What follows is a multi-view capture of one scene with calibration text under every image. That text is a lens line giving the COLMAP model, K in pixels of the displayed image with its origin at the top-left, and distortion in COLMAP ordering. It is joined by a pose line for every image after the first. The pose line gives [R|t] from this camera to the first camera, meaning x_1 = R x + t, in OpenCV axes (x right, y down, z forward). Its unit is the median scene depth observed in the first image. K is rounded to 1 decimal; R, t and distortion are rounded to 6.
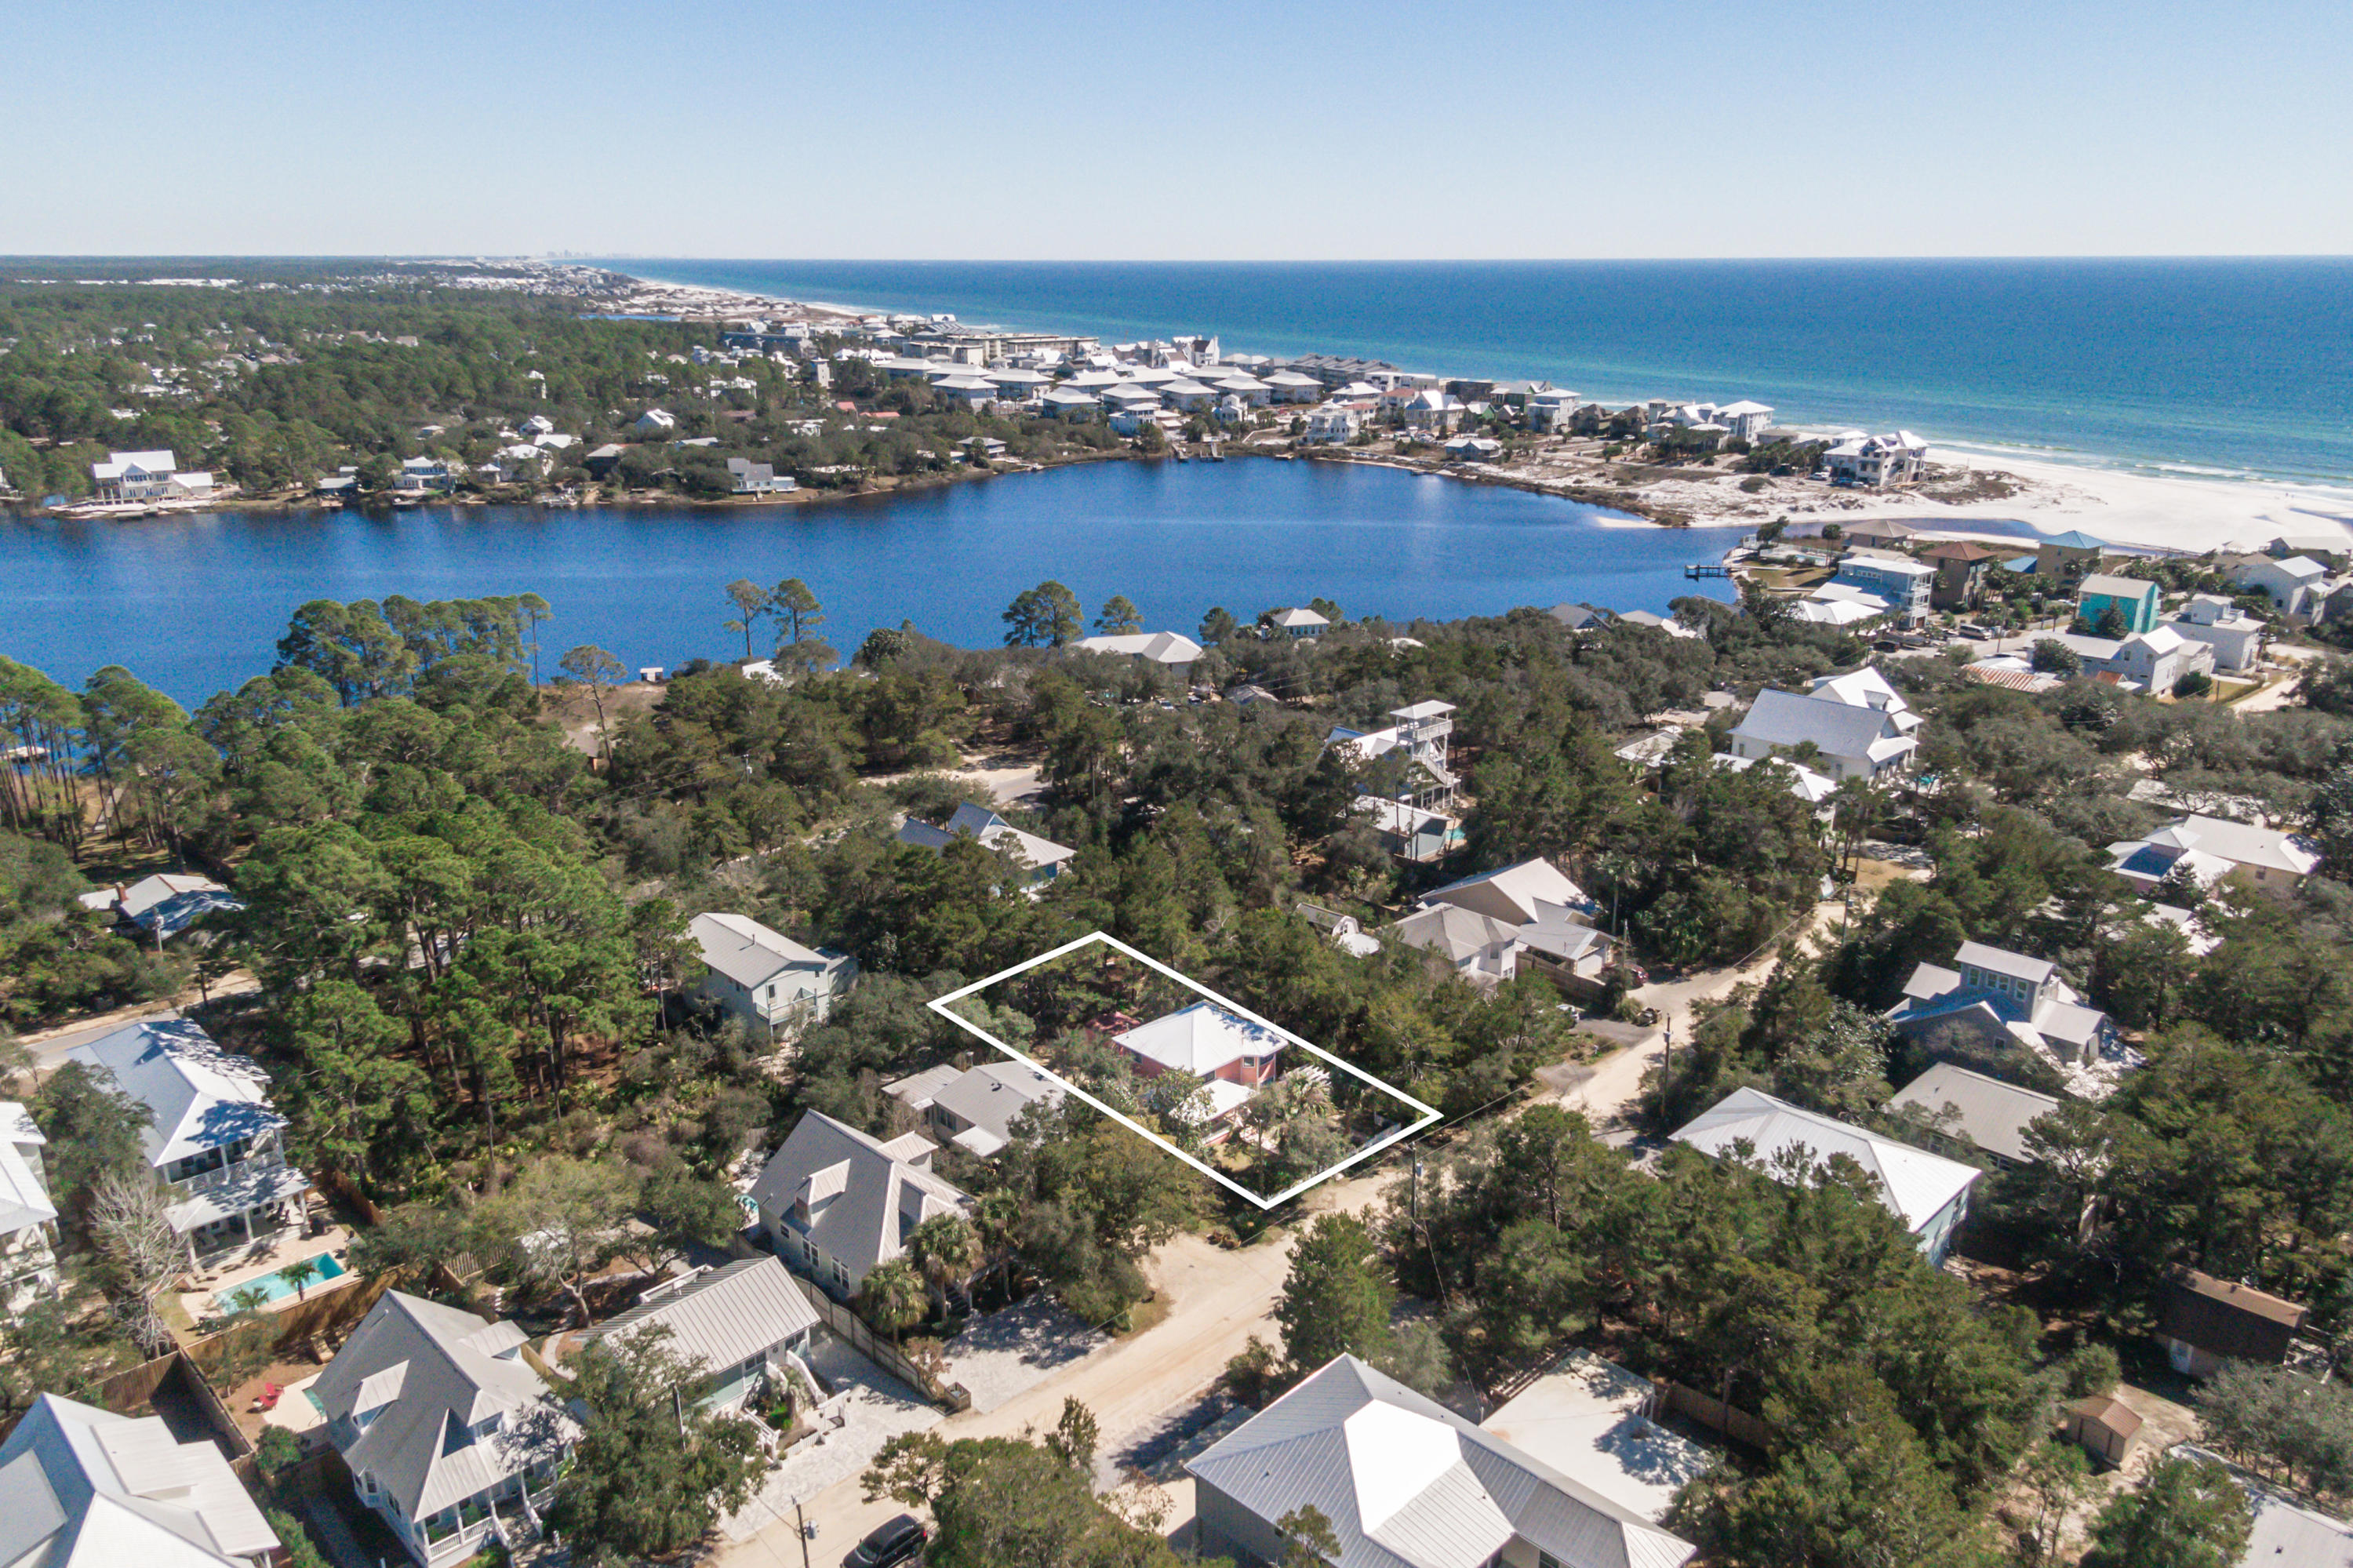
lens RADIAL K [[1670.2, 0, 1176.5], [0, 1670.2, 784.0], [0, 0, 1]] dist [0.073071, -0.097507]
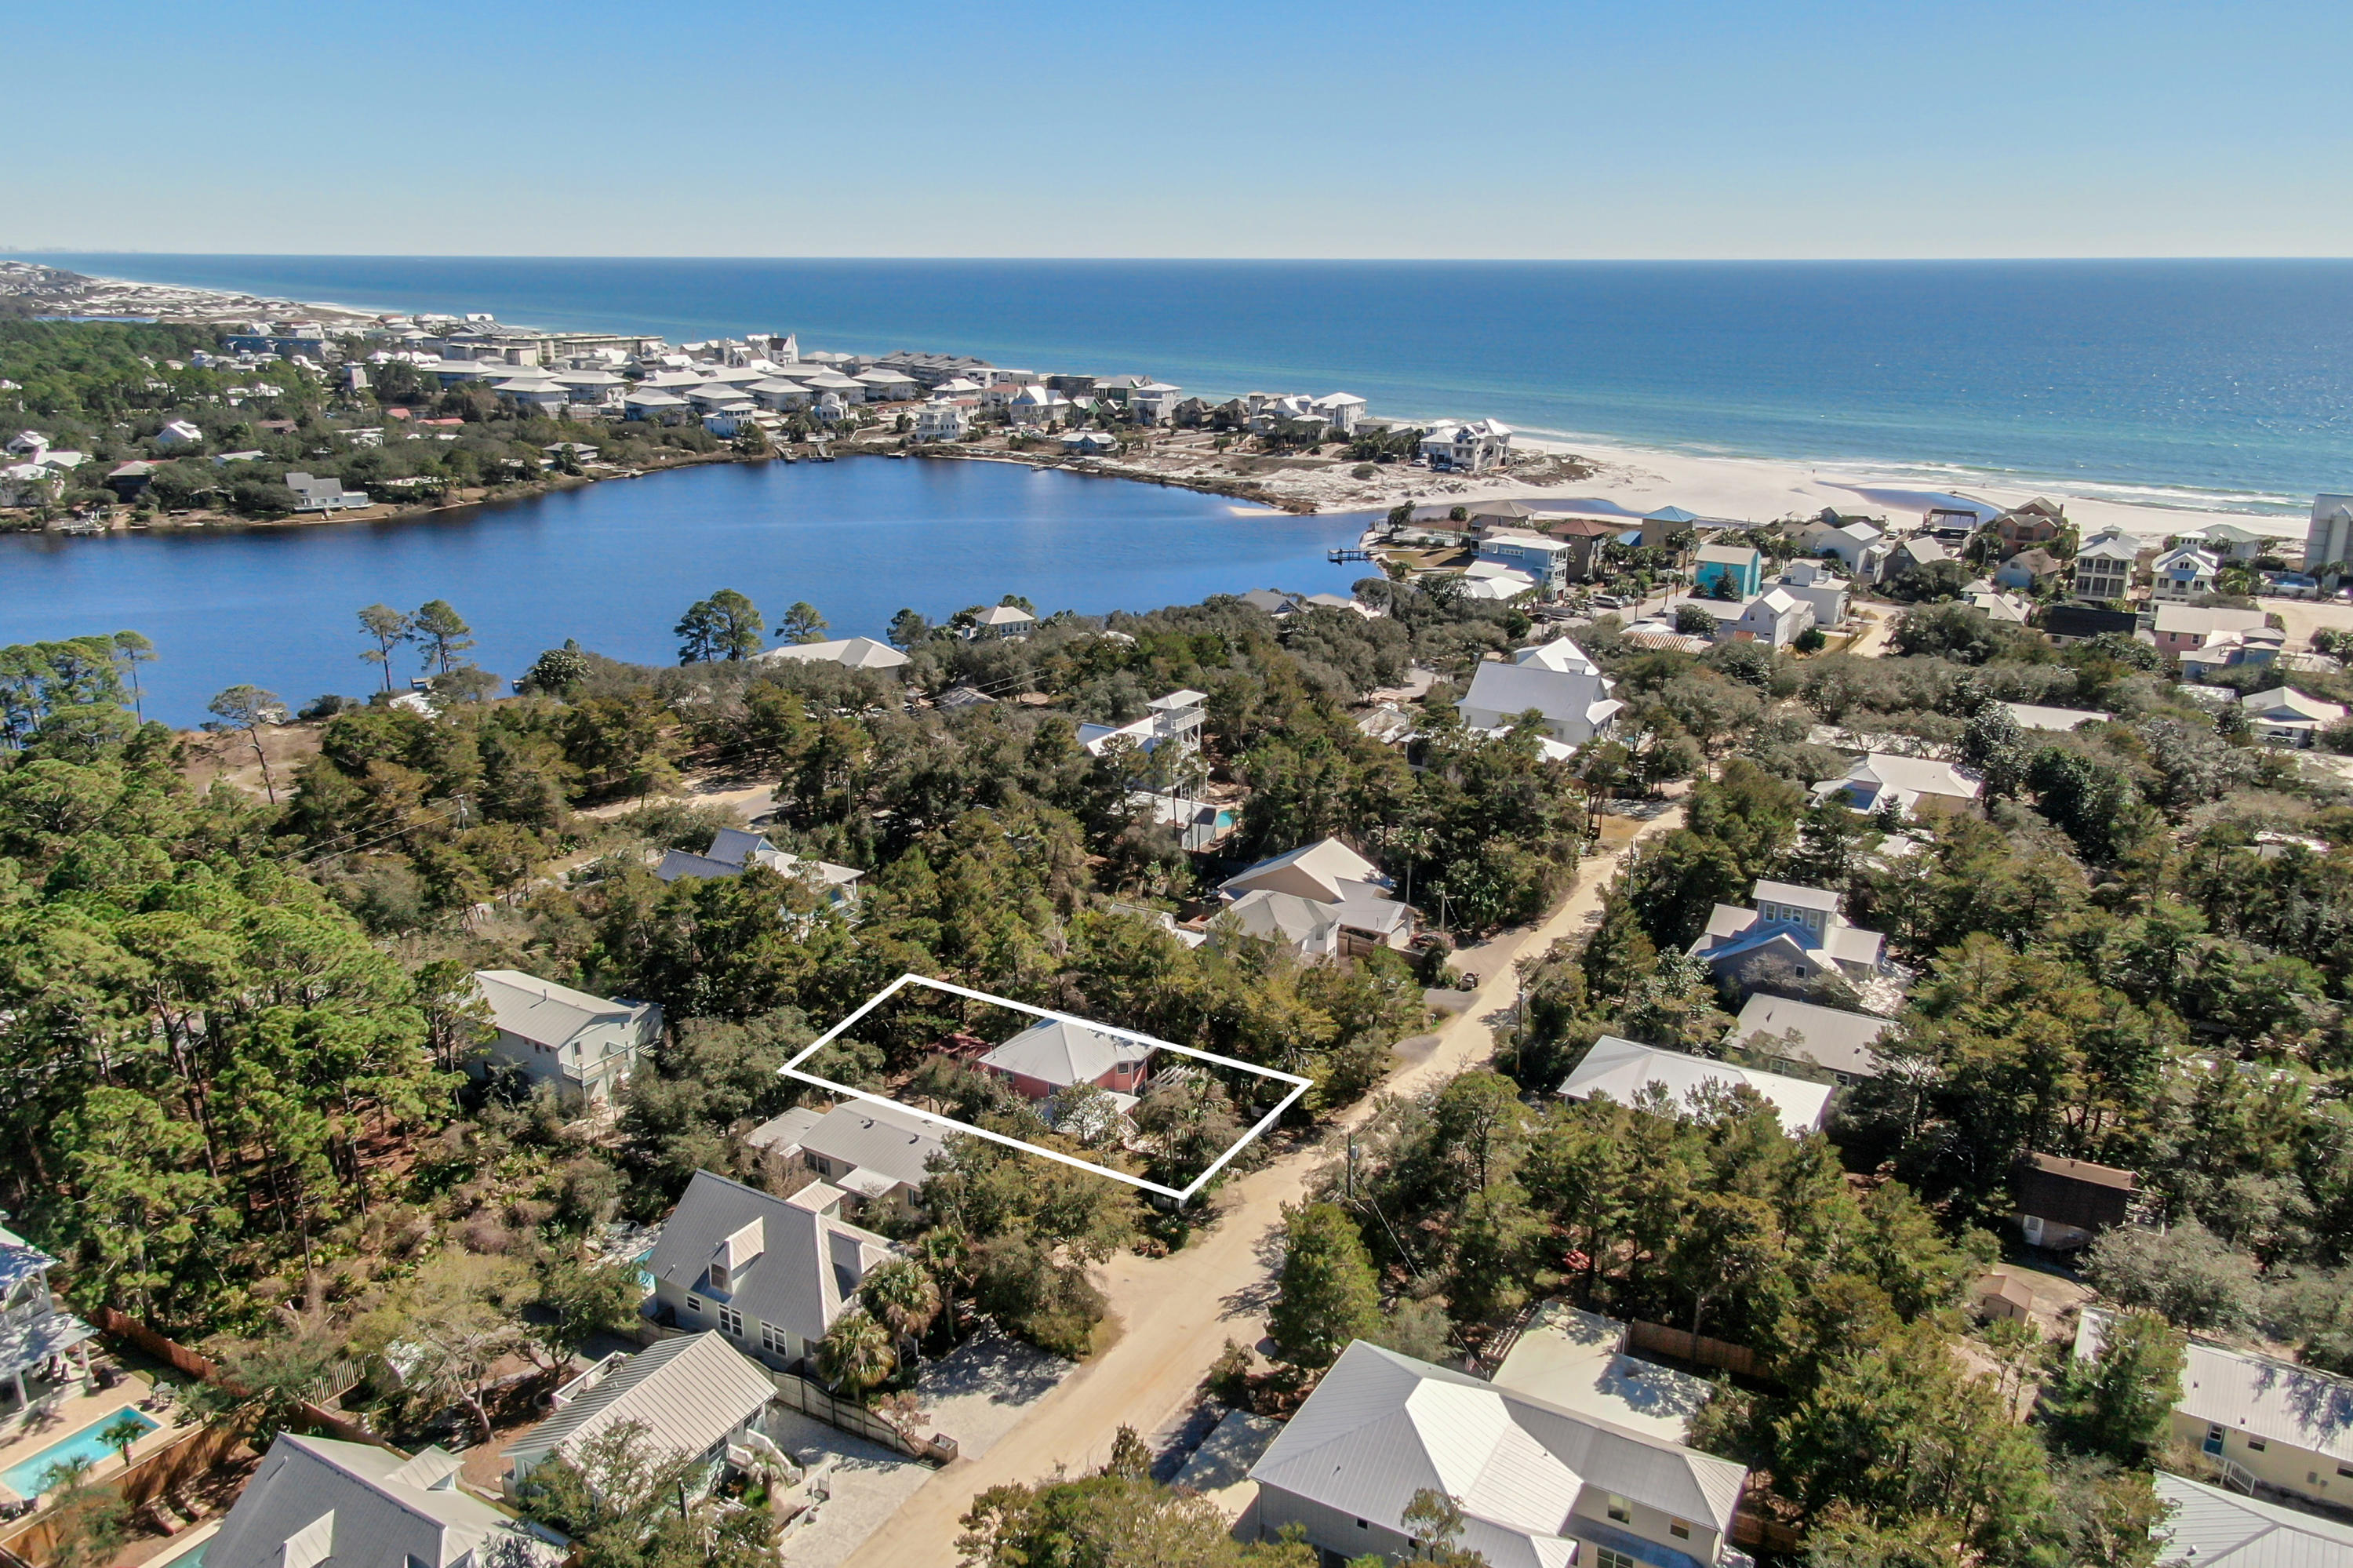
lens RADIAL K [[1698.6, 0, 1176.5], [0, 1698.6, 784.0], [0, 0, 1]] dist [-0.018306, 0.048016]
pose [[0.968100, -0.071346, 0.240191, -0.098342], [0.071613, 0.997403, 0.007627, -0.002458], [-0.240111, 0.009817, 0.970696, 0.020766]]
